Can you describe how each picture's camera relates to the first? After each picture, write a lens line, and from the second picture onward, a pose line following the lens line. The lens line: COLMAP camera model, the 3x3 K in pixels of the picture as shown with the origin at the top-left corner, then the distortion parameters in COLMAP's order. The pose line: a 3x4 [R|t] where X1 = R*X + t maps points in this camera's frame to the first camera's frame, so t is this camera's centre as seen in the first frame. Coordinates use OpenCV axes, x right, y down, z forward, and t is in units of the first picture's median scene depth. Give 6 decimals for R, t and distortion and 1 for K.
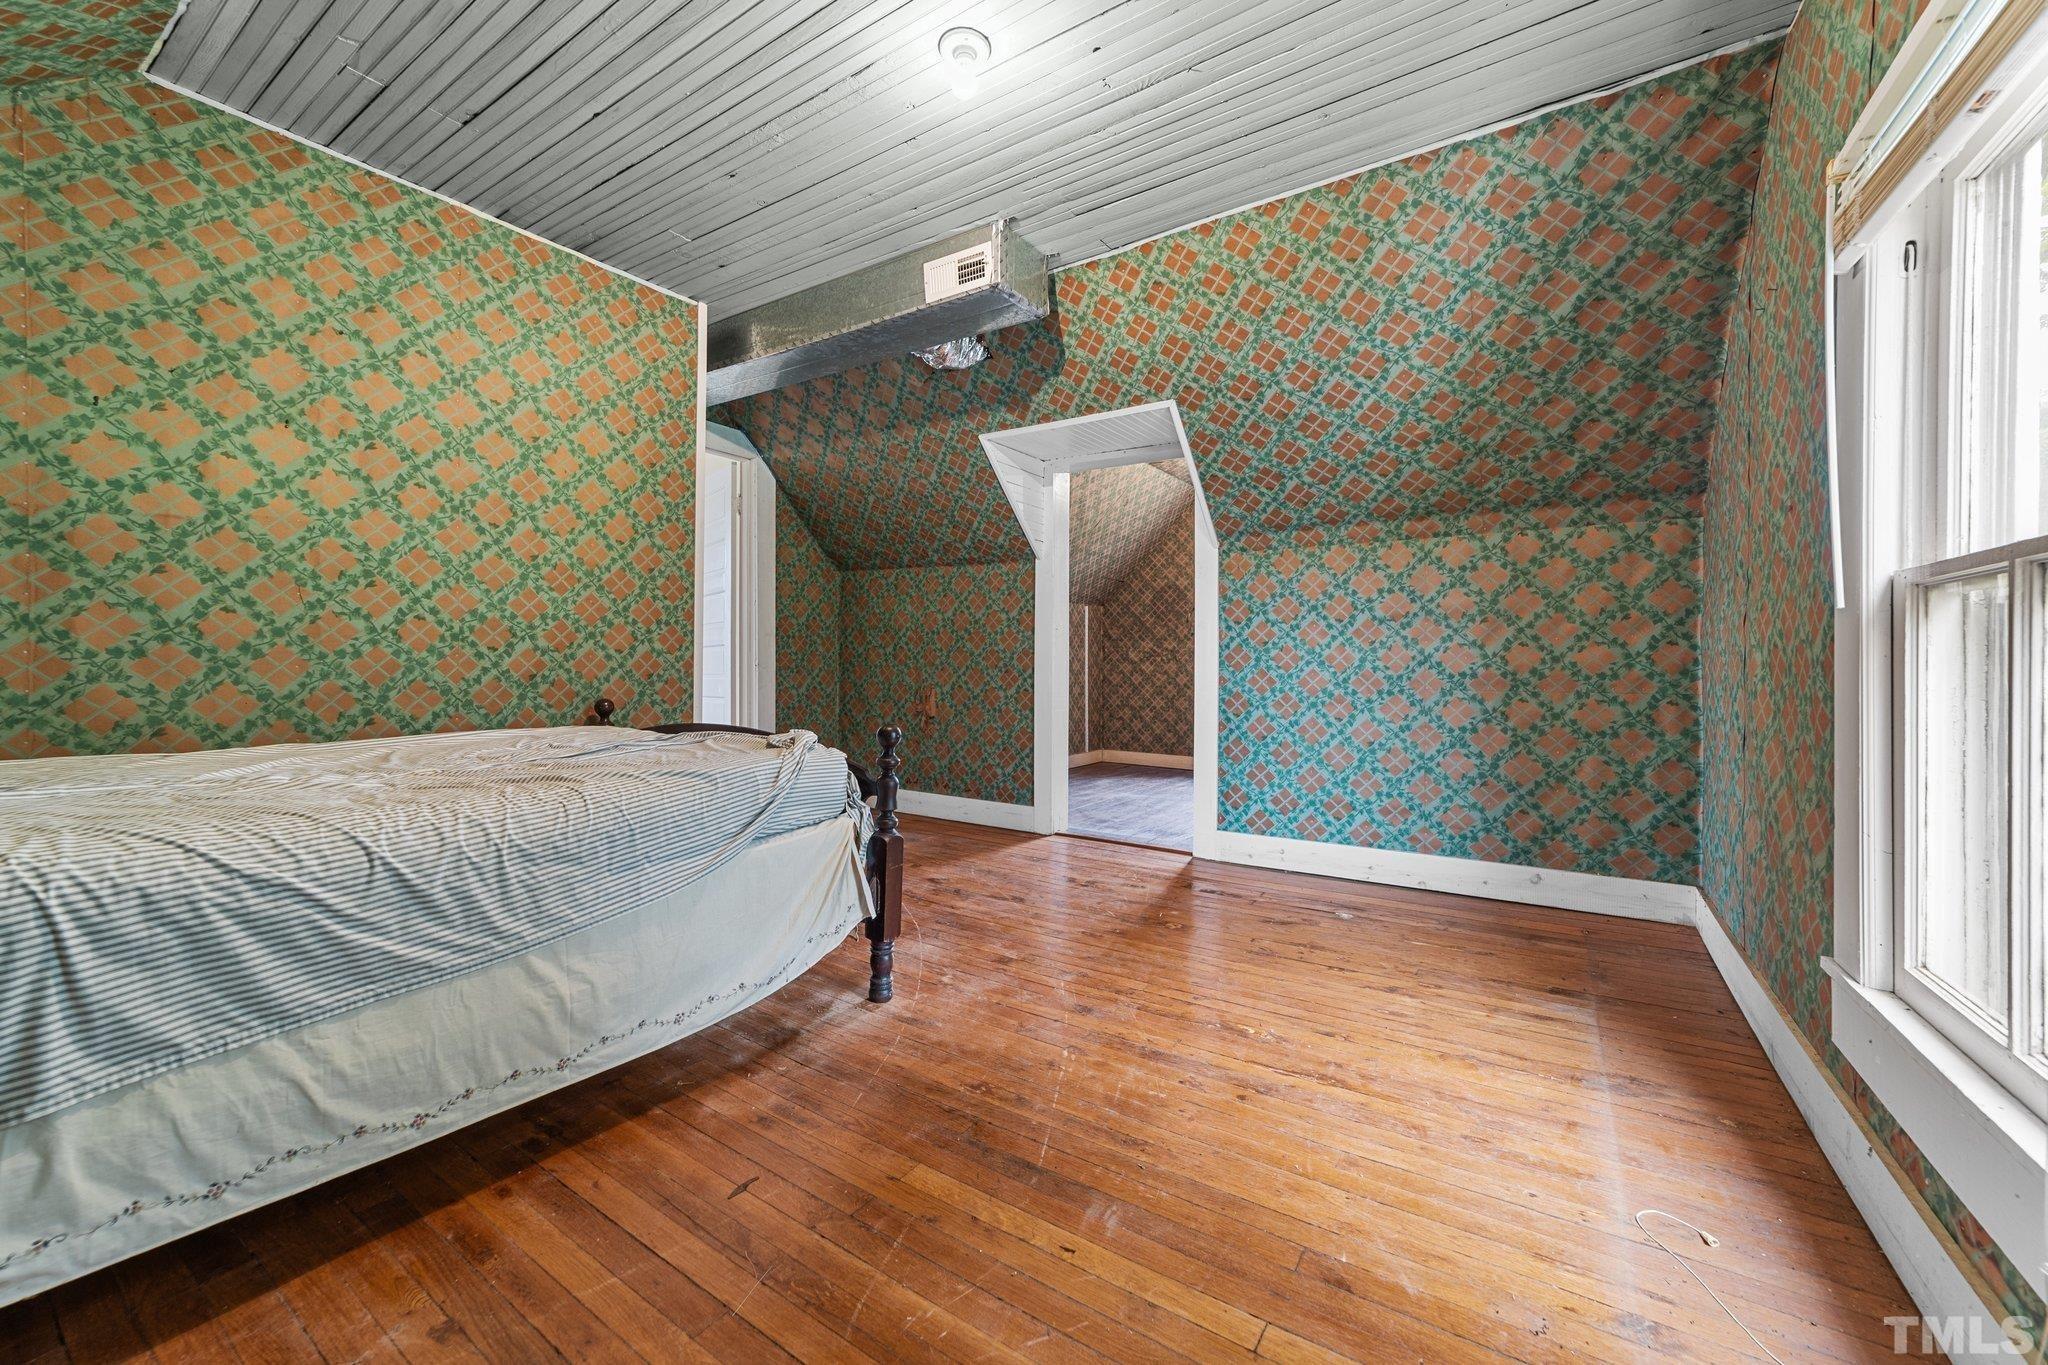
lens RADIAL K [[789.9, 0, 1023.3], [0, 789.9, 674.2], [0, 0, 1]] dist [-0.015526, 0.004933]
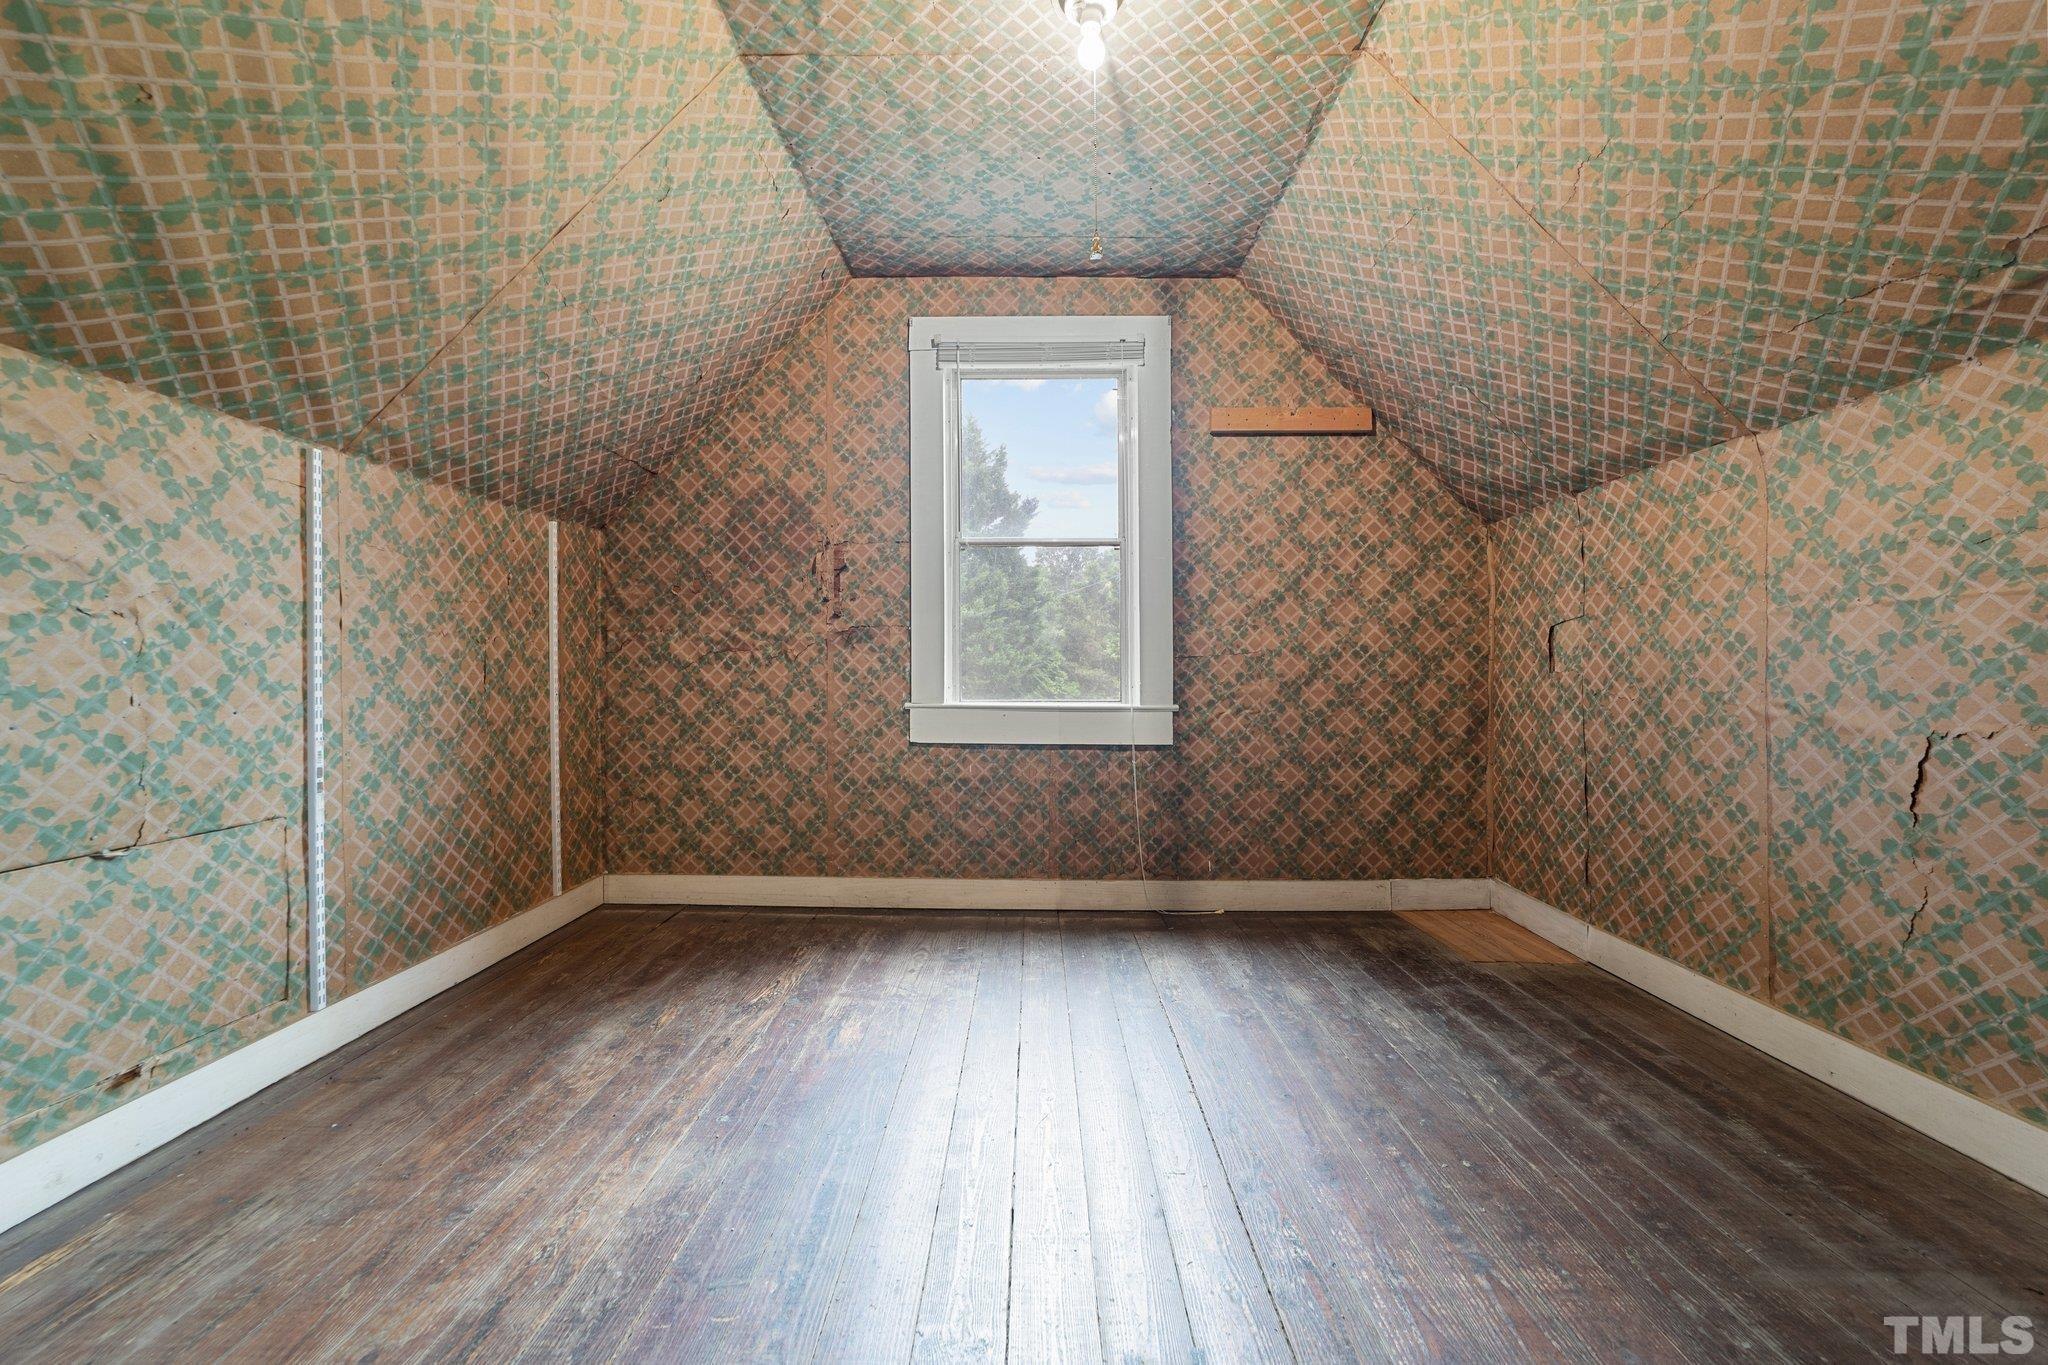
lens RADIAL K [[789.9, 0, 1022.2], [0, 789.9, 665.8], [0, 0, 1]] dist [-0.015526, 0.004933]
pose [[0.847625, -0.004943, 0.530572, 0.070336], [0.010345, 0.999920, -0.007212, -0.009497], [-0.530494, 0.011602, 0.847609, 0.548644]]
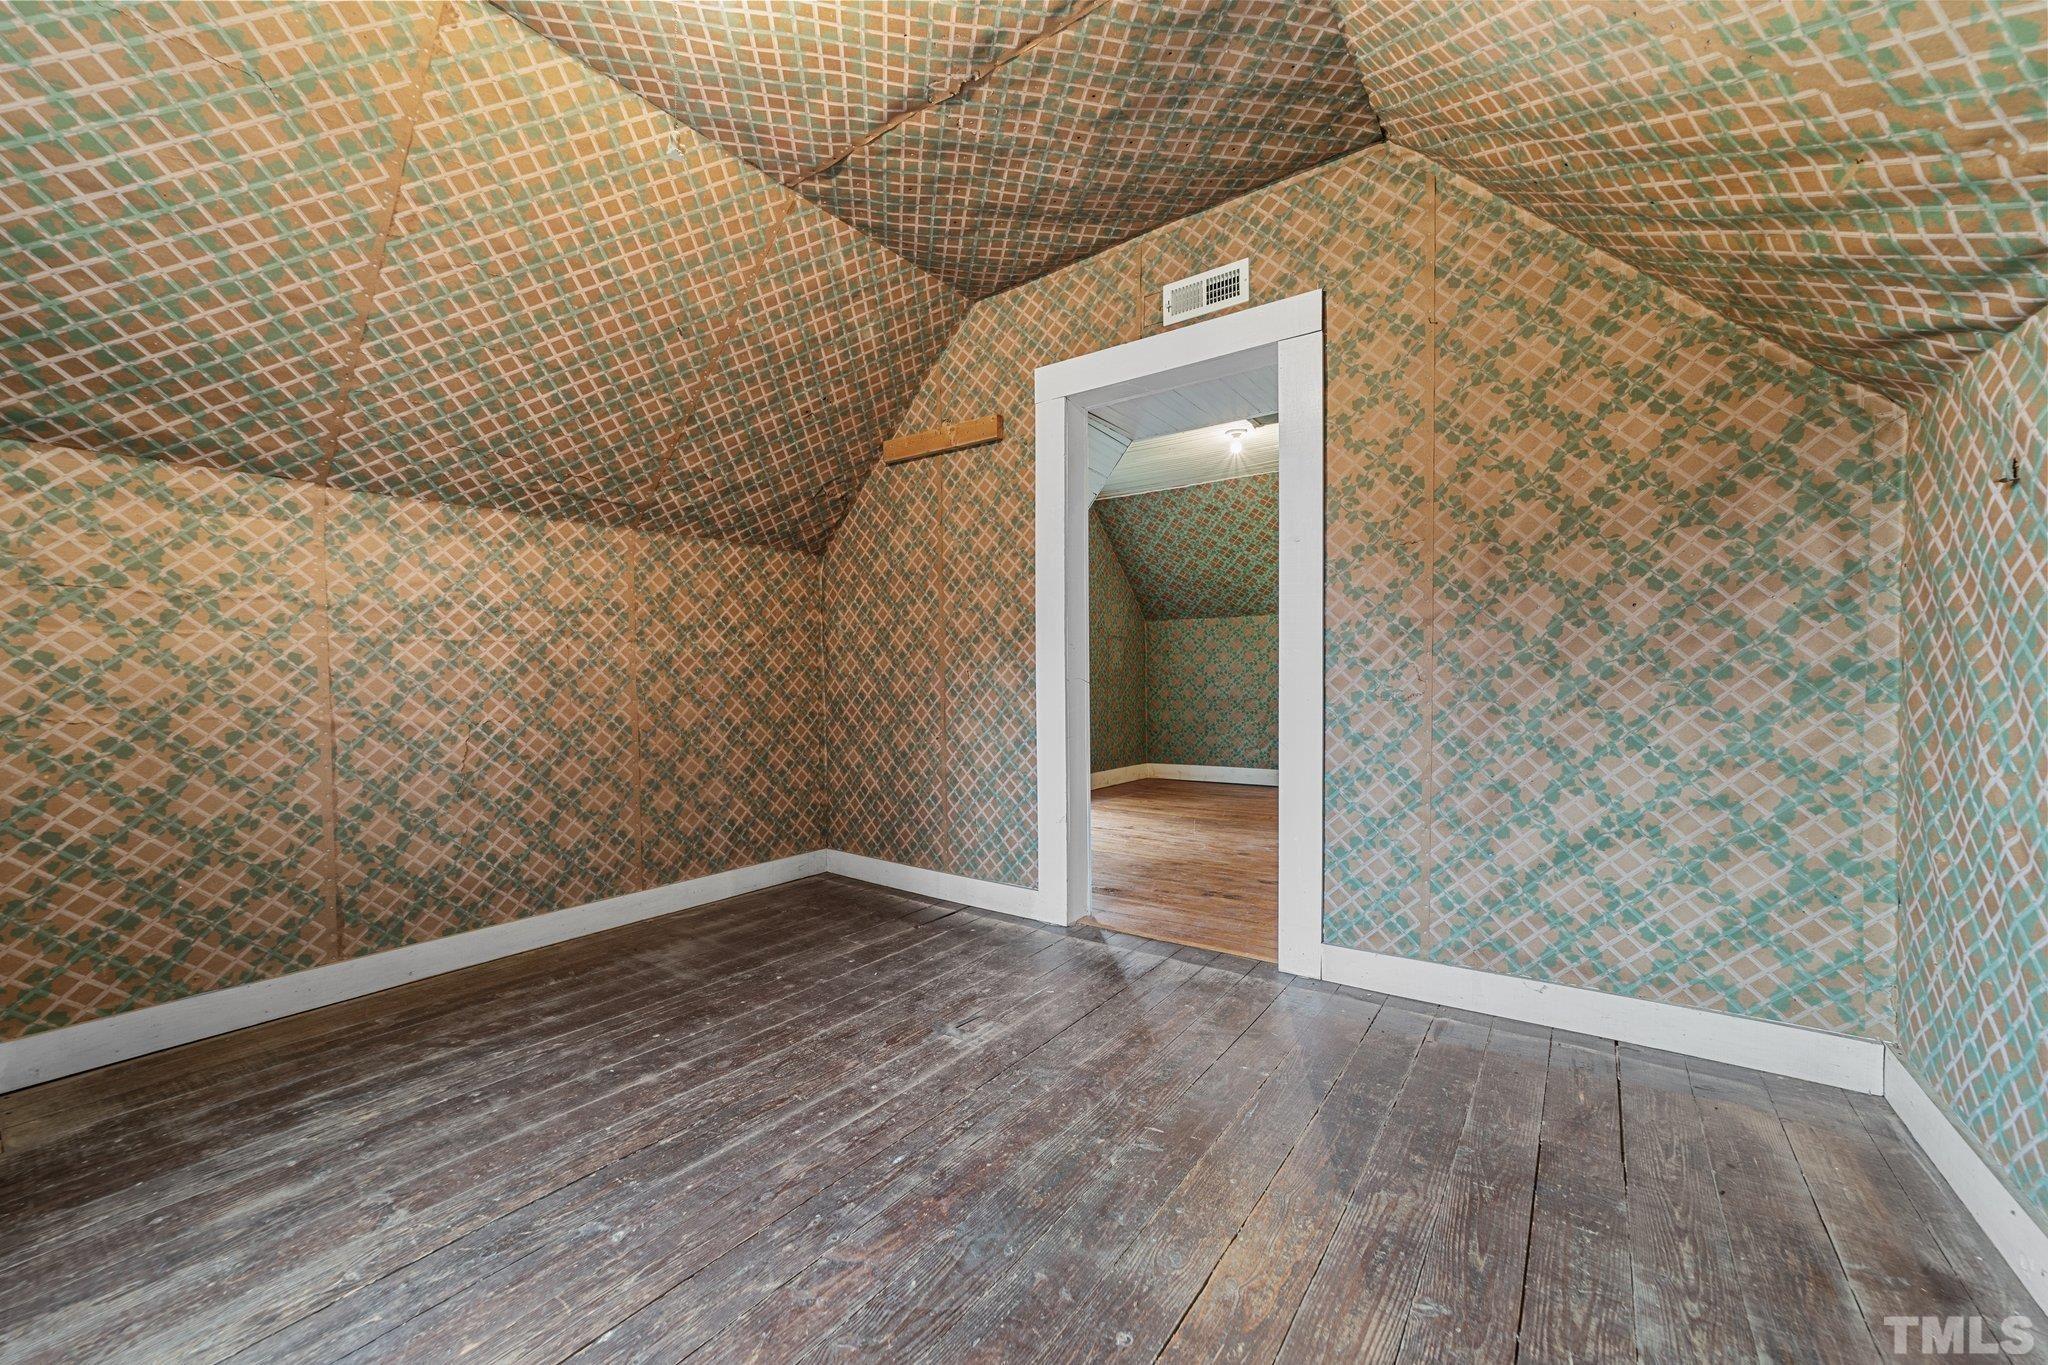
lens RADIAL K [[789.9, 0, 1010.9], [0, 789.9, 682.5], [0, 0, 1]] dist [-0.015526, 0.004933]
pose [[-0.998085, 0.000521, 0.061849, 0.159714], [0.001401, 0.999899, 0.014177, -0.014588], [-0.061836, 0.014236, -0.997985, 1.142507]]
